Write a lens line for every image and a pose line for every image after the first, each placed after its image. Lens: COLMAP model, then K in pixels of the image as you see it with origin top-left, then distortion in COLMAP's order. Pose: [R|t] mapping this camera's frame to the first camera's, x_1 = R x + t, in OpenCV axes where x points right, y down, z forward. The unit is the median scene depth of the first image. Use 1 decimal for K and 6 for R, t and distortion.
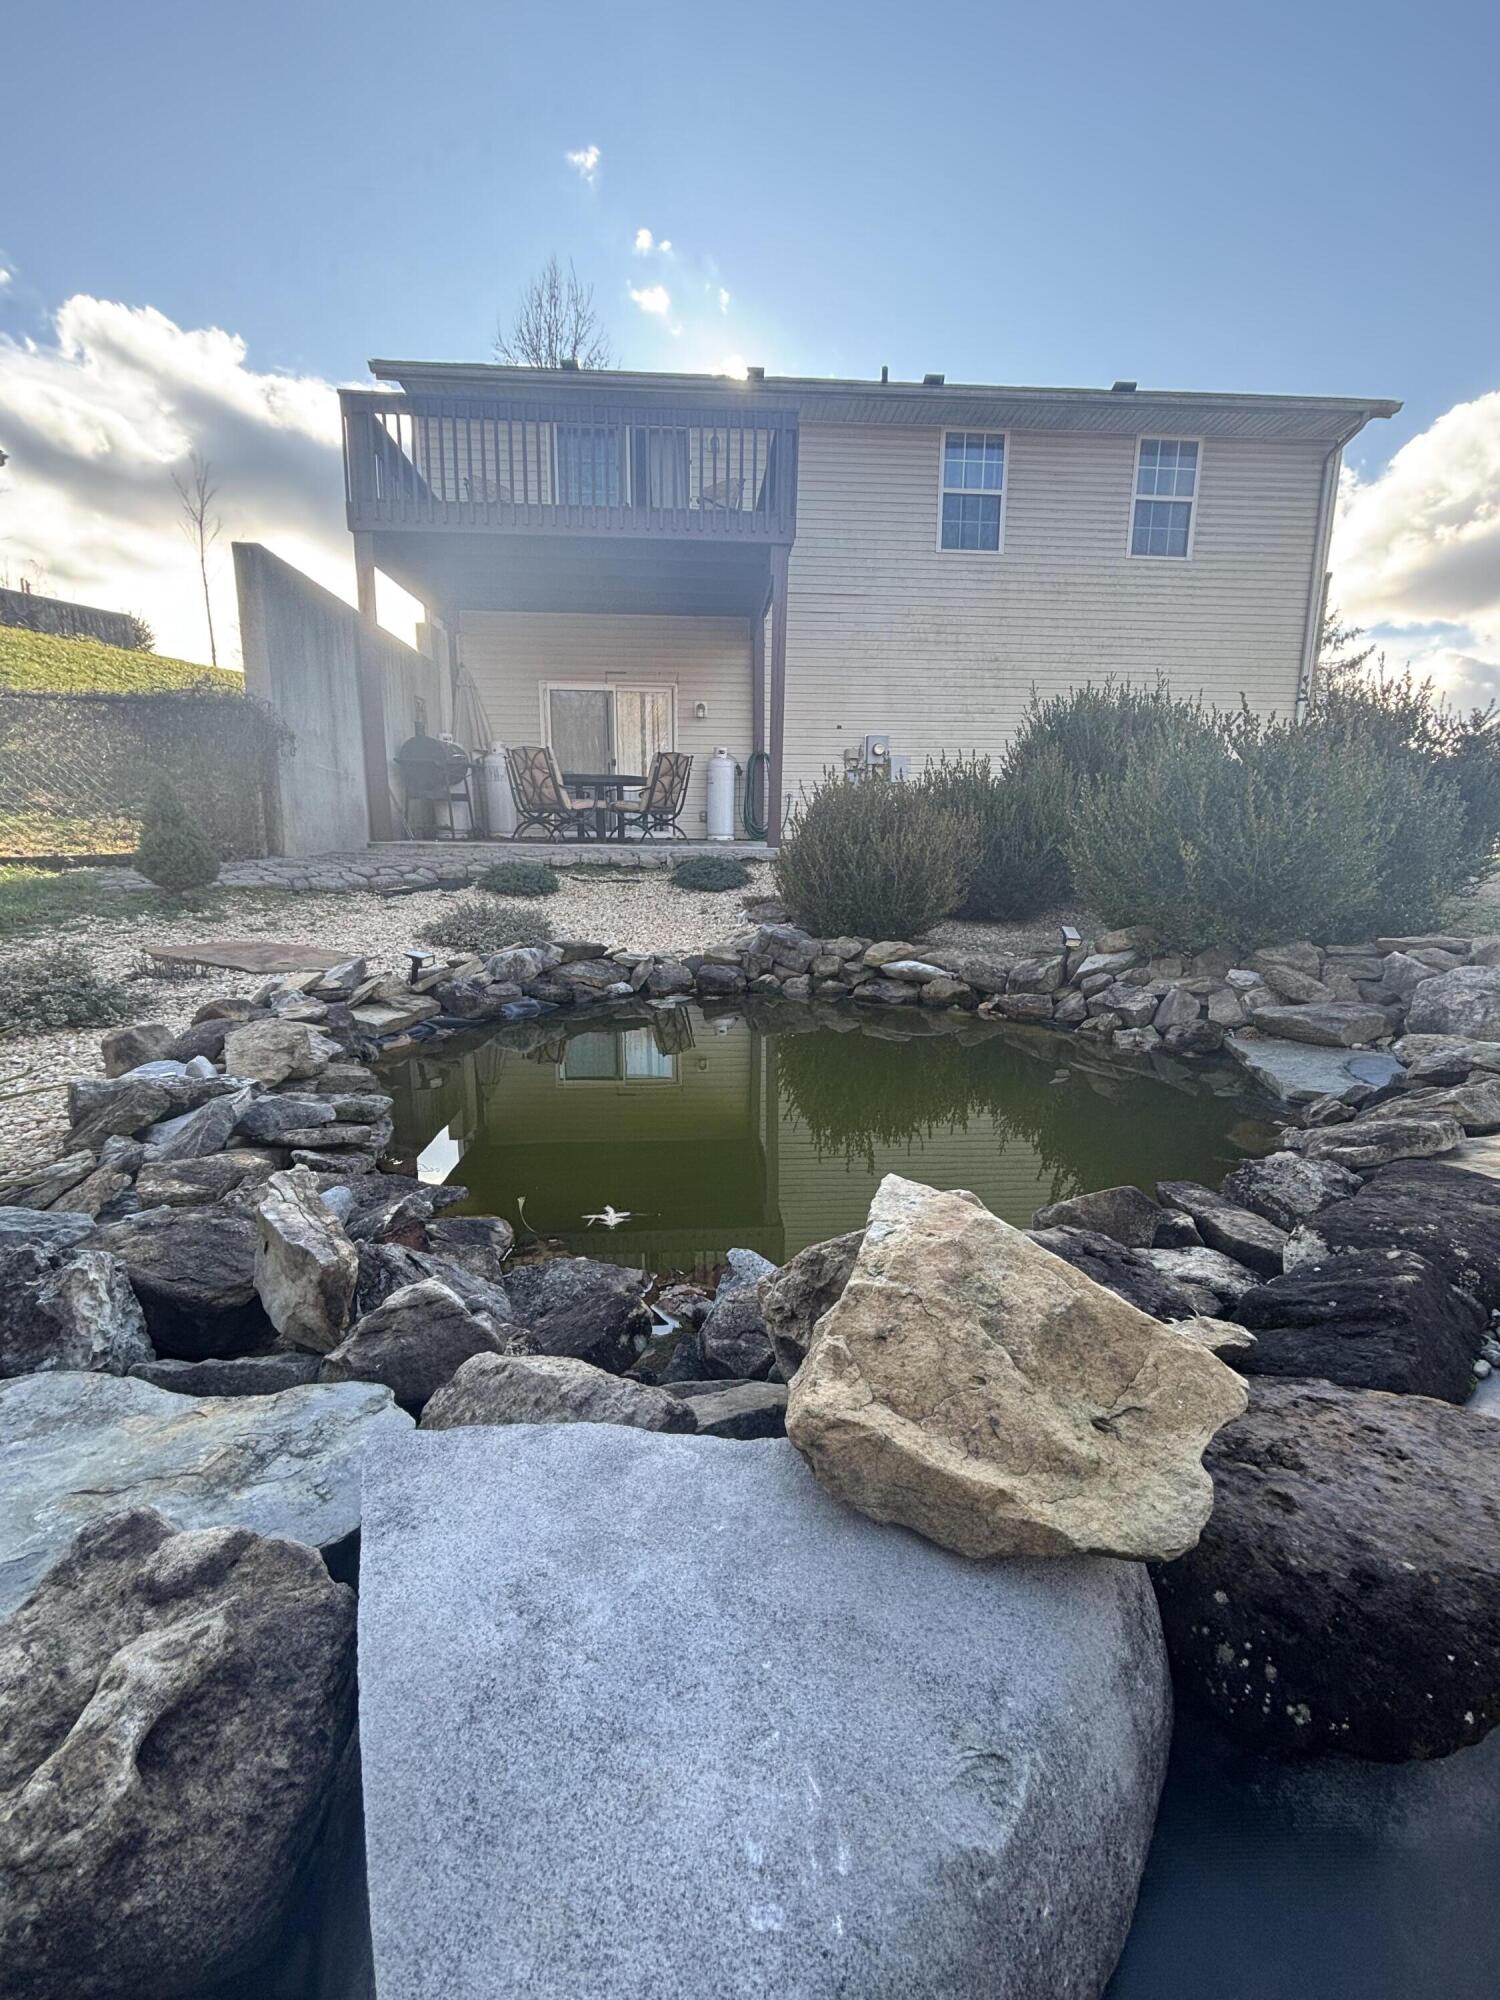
lens RADIAL K [[808.7, 0, 749.7], [0, 808.7, 1000.0], [0, 0, 1]] dist [0.002458, -0.000073]
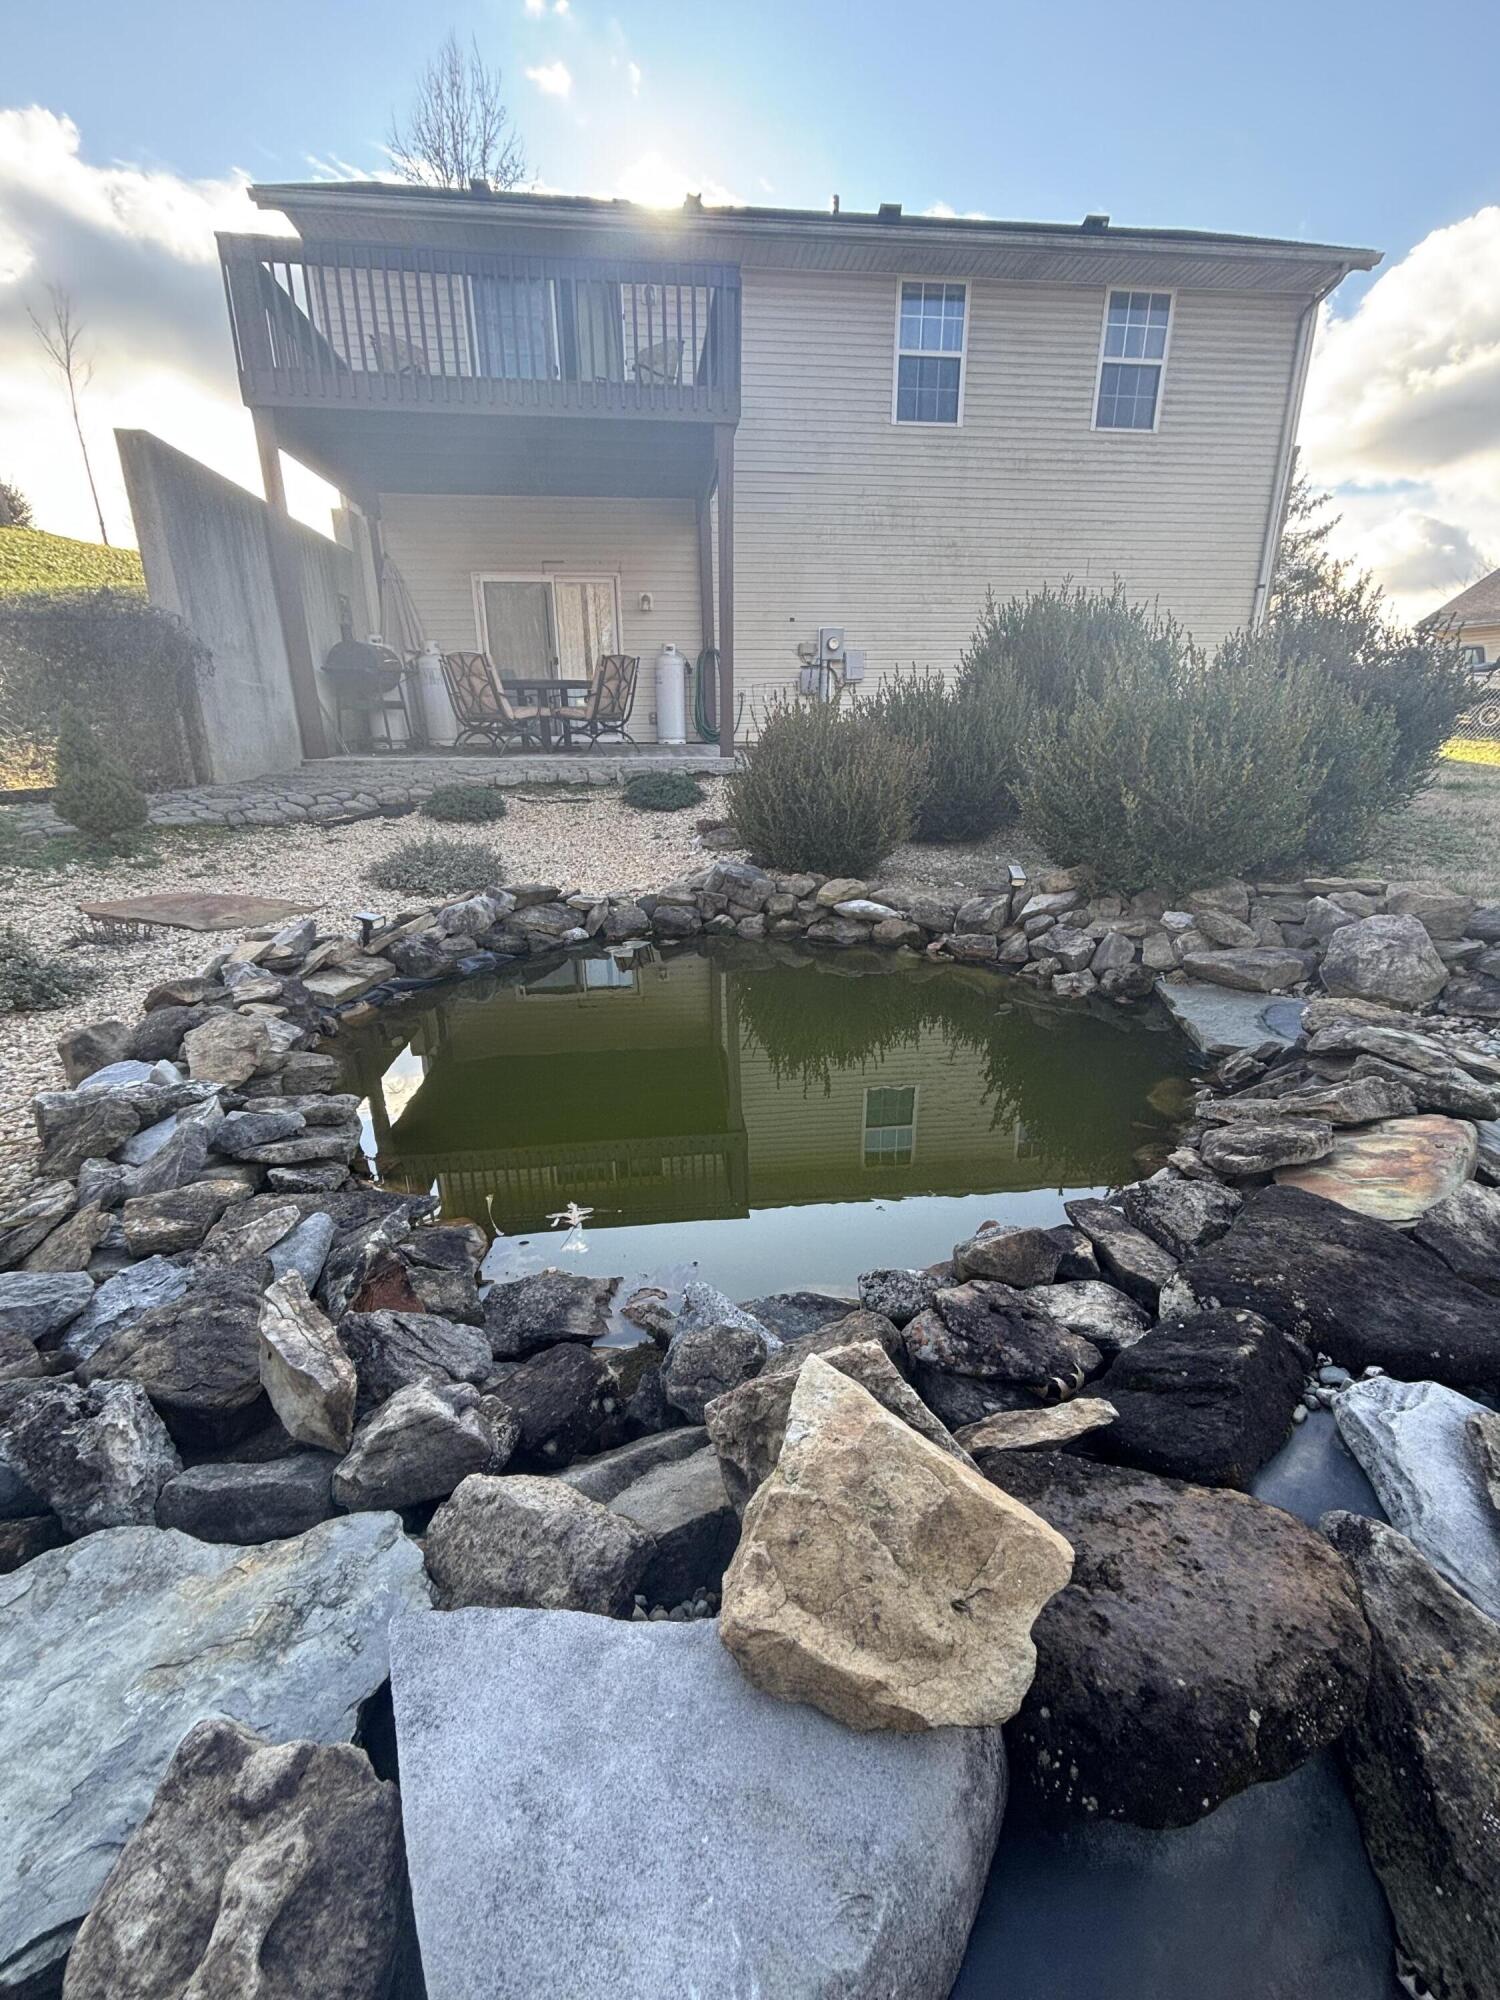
lens RADIAL K [[808.7, 0, 749.2], [0, 808.7, 1000.1], [0, 0, 1]] dist [0.002458, -0.000073]
pose [[0.998452, -0.031470, 0.045862, 0.009542], [0.025110, 0.990773, 0.133188, -0.096945], [-0.049631, -0.131830, 0.990029, -0.024406]]
